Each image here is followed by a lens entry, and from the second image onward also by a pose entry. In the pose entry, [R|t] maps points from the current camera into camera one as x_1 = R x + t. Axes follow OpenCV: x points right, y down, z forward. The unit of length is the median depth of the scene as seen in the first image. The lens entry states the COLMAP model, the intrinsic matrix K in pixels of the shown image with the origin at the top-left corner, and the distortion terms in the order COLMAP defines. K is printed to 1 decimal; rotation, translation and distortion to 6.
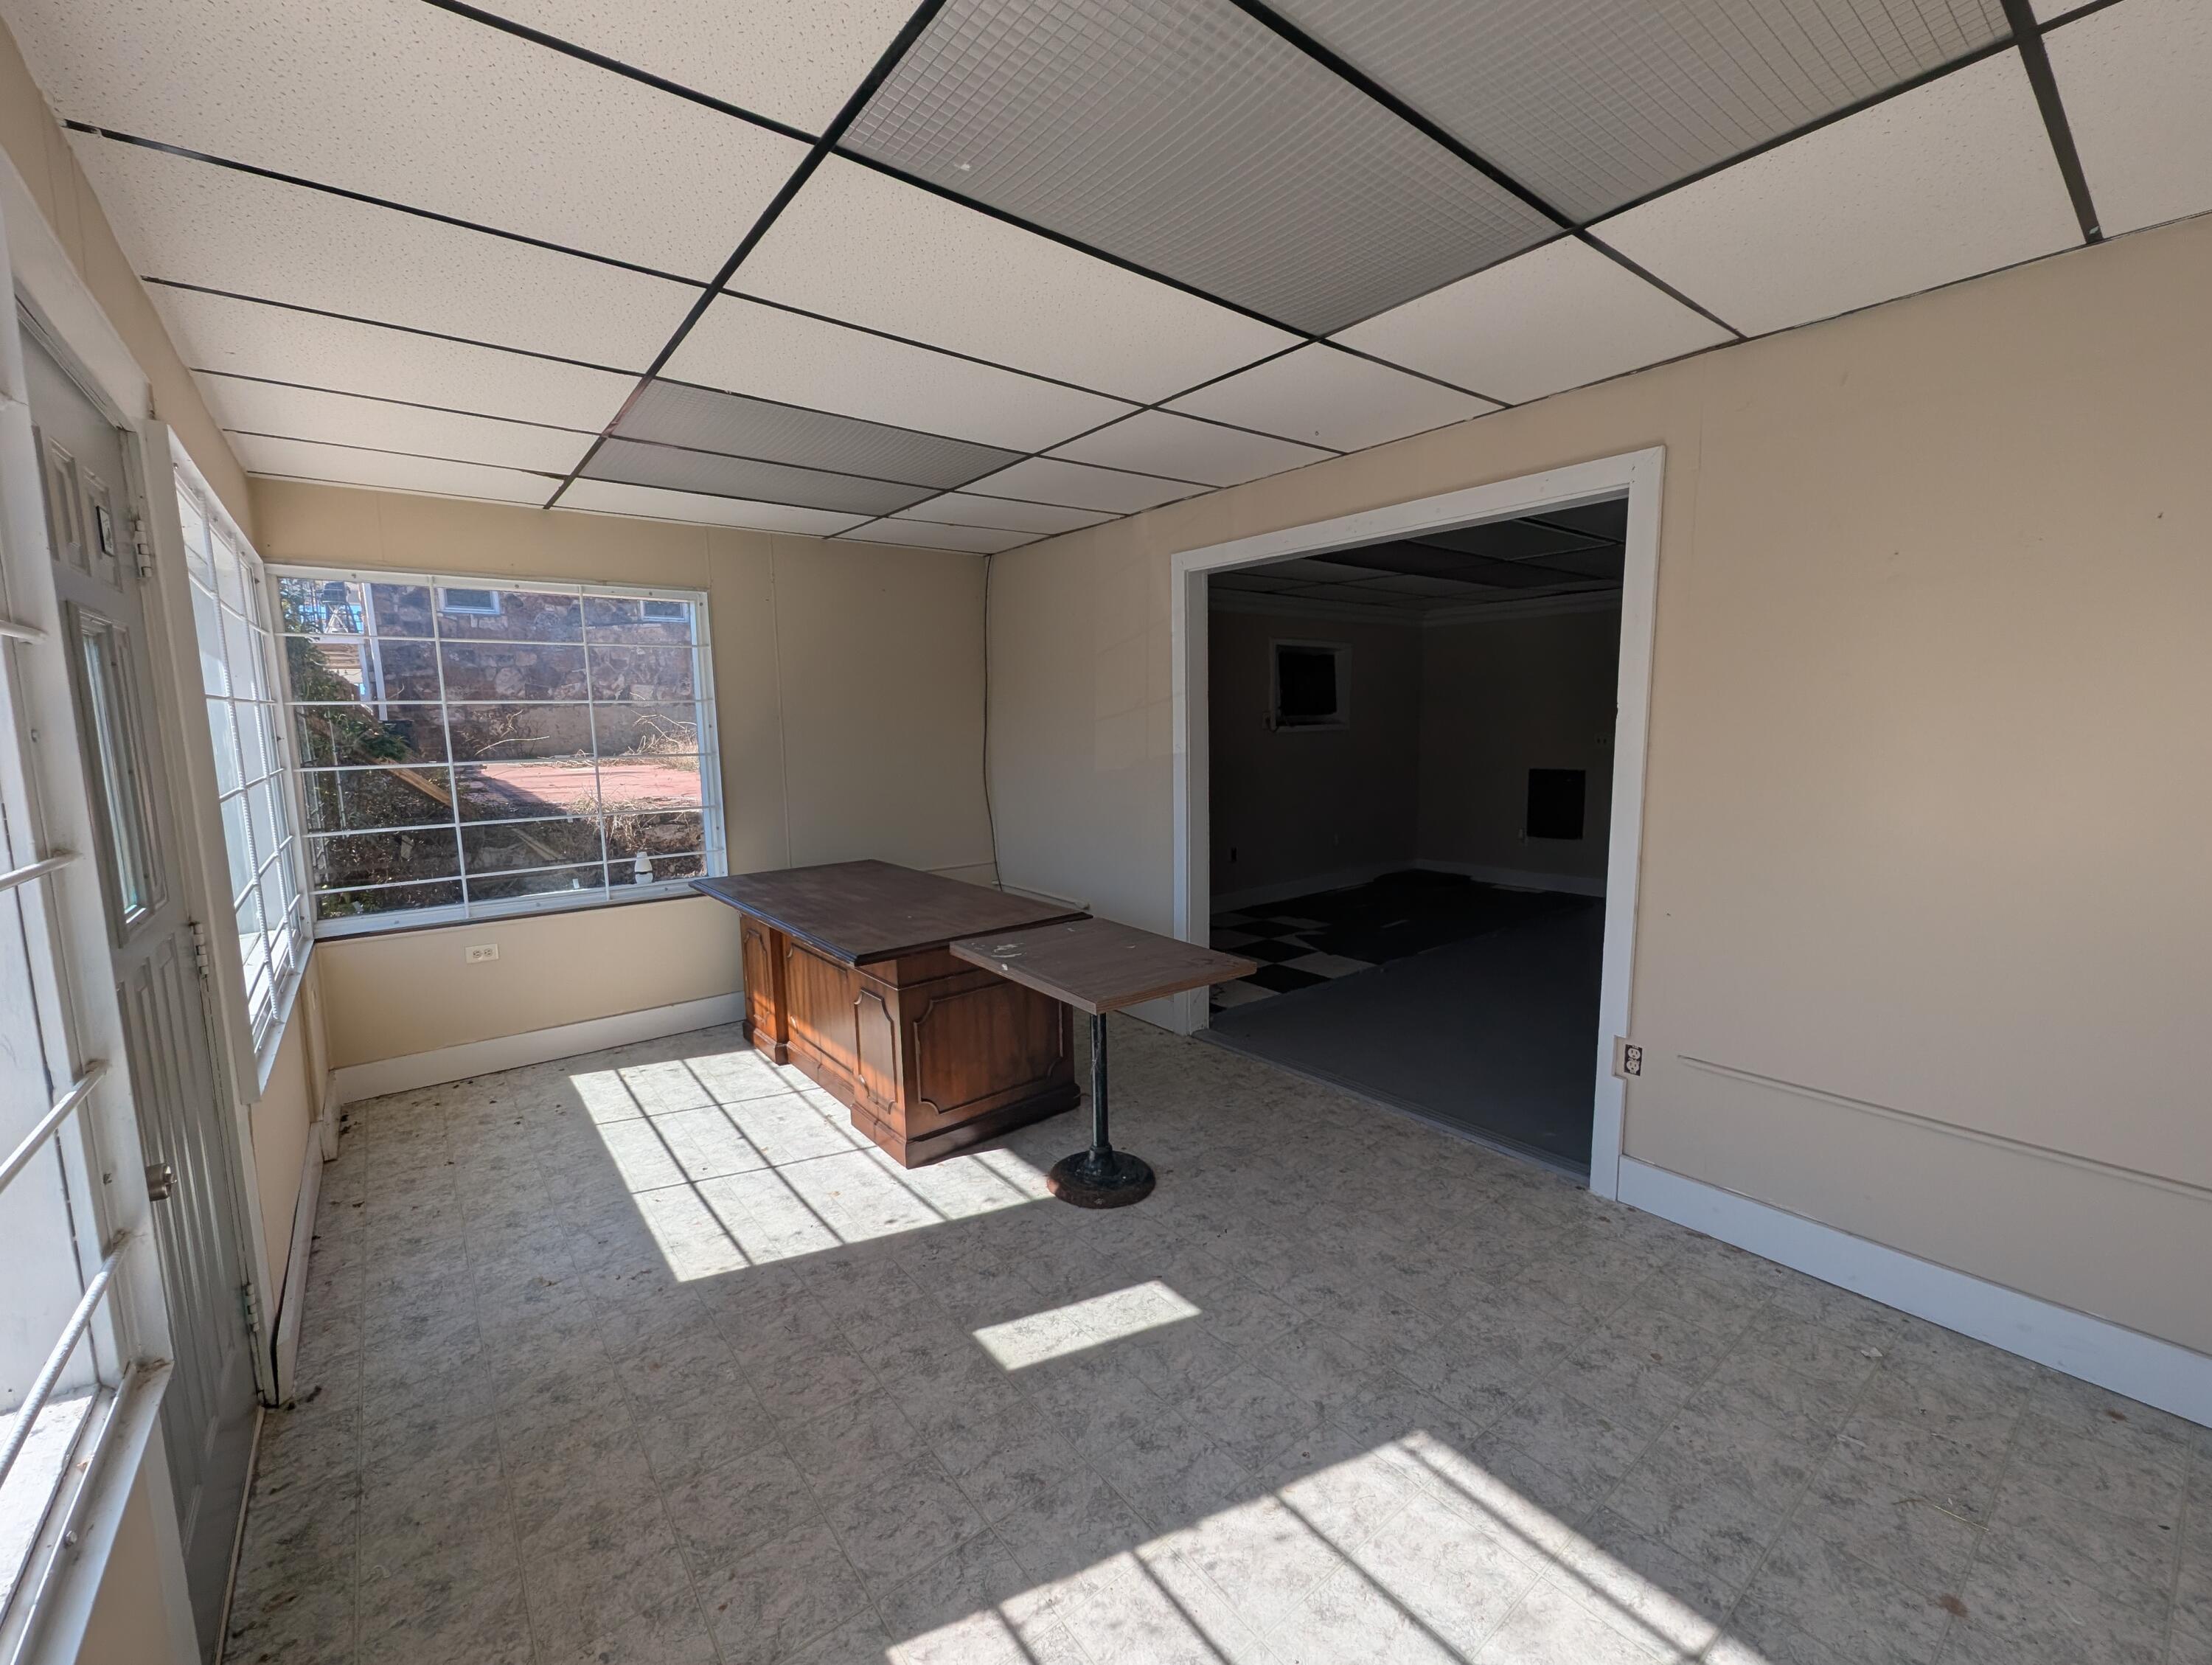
lens RADIAL K [[914.2, 0, 1099.6], [0, 914.2, 833.3], [0, 0, 1]] dist [-0.001187, -0.000401]
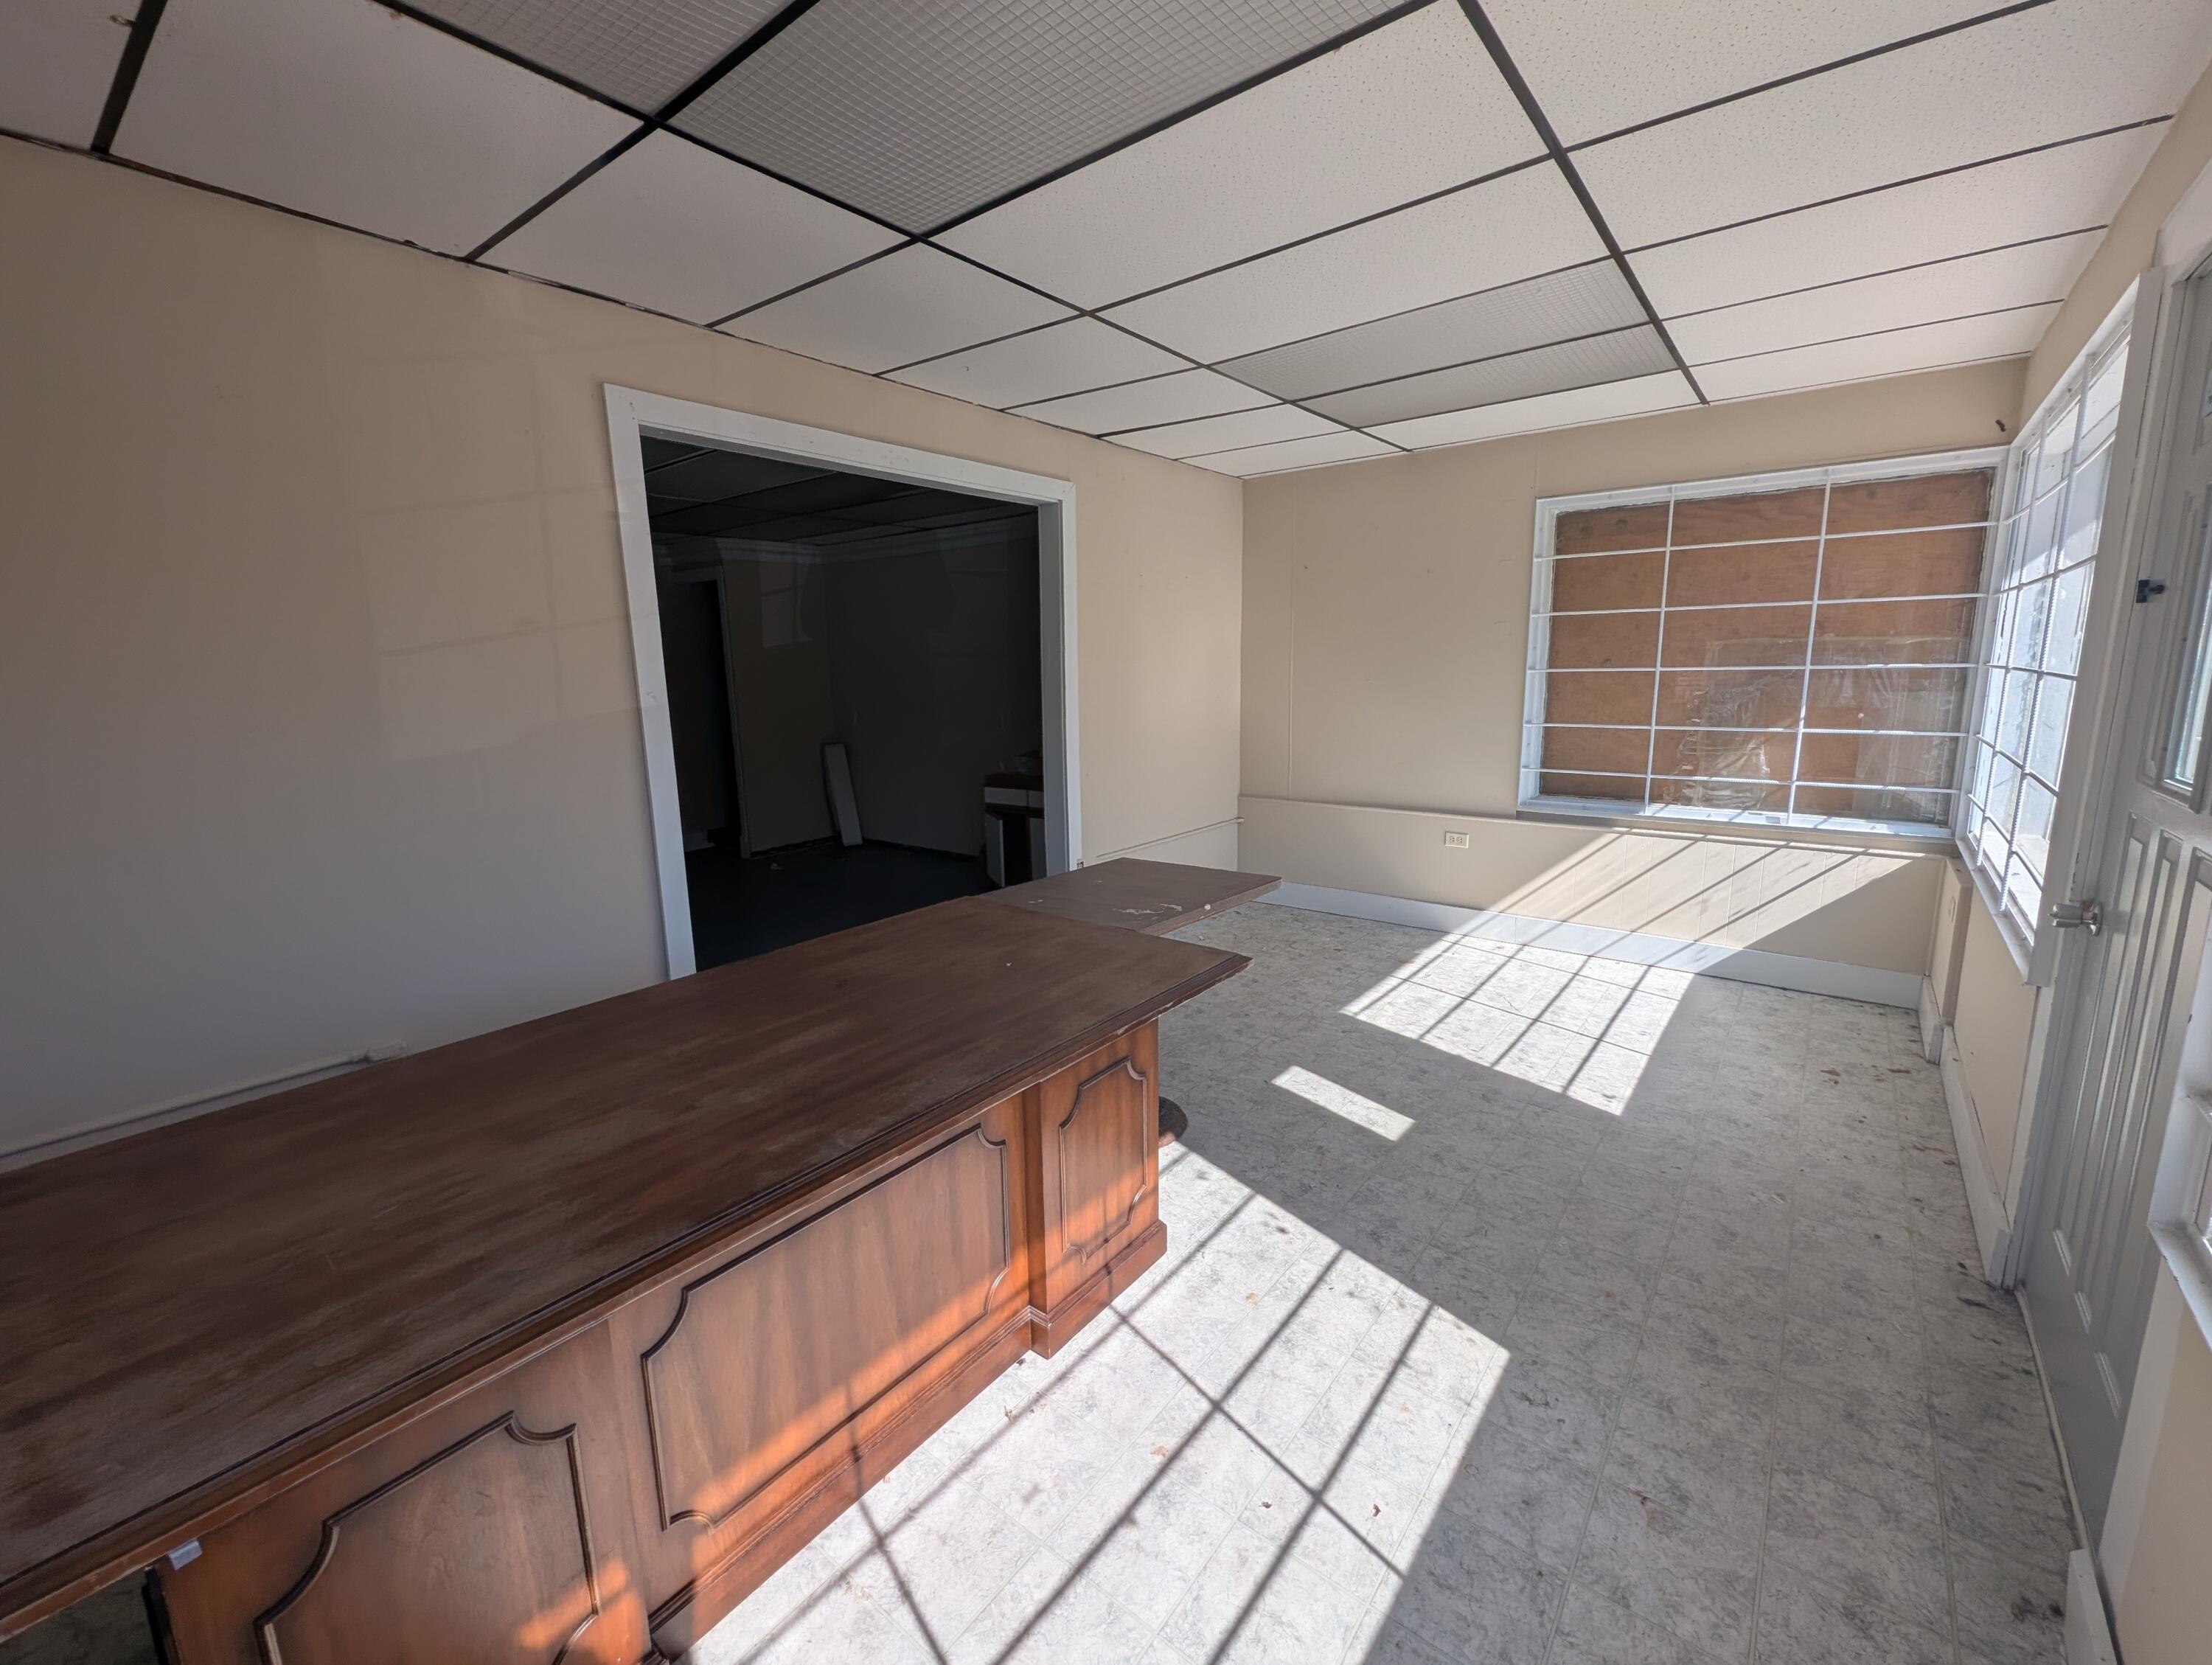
lens RADIAL K [[917.0, 0, 1106.0], [0, 917.0, 832.5], [0, 0, 1]] dist [0.001310, -0.000185]
pose [[-0.234803, -0.156015, 0.959441, -1.046449], [0.144142, 0.970535, 0.193095, -0.131609], [-0.961296, 0.183635, -0.205396, 1.396420]]
